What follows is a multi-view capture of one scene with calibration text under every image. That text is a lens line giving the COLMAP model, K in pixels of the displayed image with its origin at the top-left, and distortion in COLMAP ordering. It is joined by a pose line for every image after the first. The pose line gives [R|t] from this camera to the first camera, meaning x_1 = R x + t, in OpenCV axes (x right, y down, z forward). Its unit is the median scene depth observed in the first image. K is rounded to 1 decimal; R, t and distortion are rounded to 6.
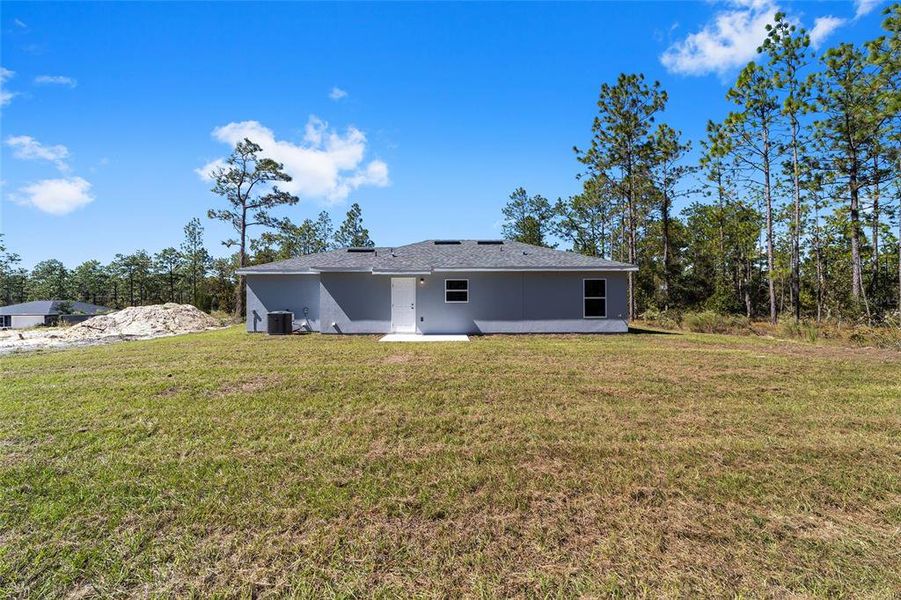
lens RADIAL K [[351.8, 0, 442.2], [0, 351.8, 302.0], [0, 0, 1]] dist [-0.021868, 0.011068]
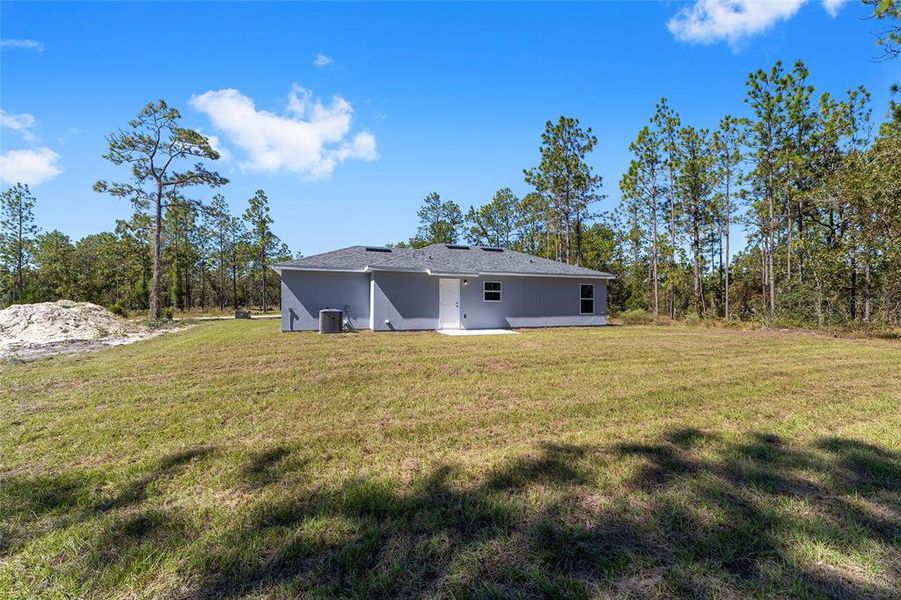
lens RADIAL K [[367.9, 0, 443.8], [0, 367.9, 297.1], [0, 0, 1]] dist [-0.001746, -0.000027]
pose [[0.933907, 0.012489, 0.357297, -0.338306], [-0.006739, 0.999827, -0.017334, 0.005384], [-0.357452, 0.013780, 0.933830, -0.047506]]
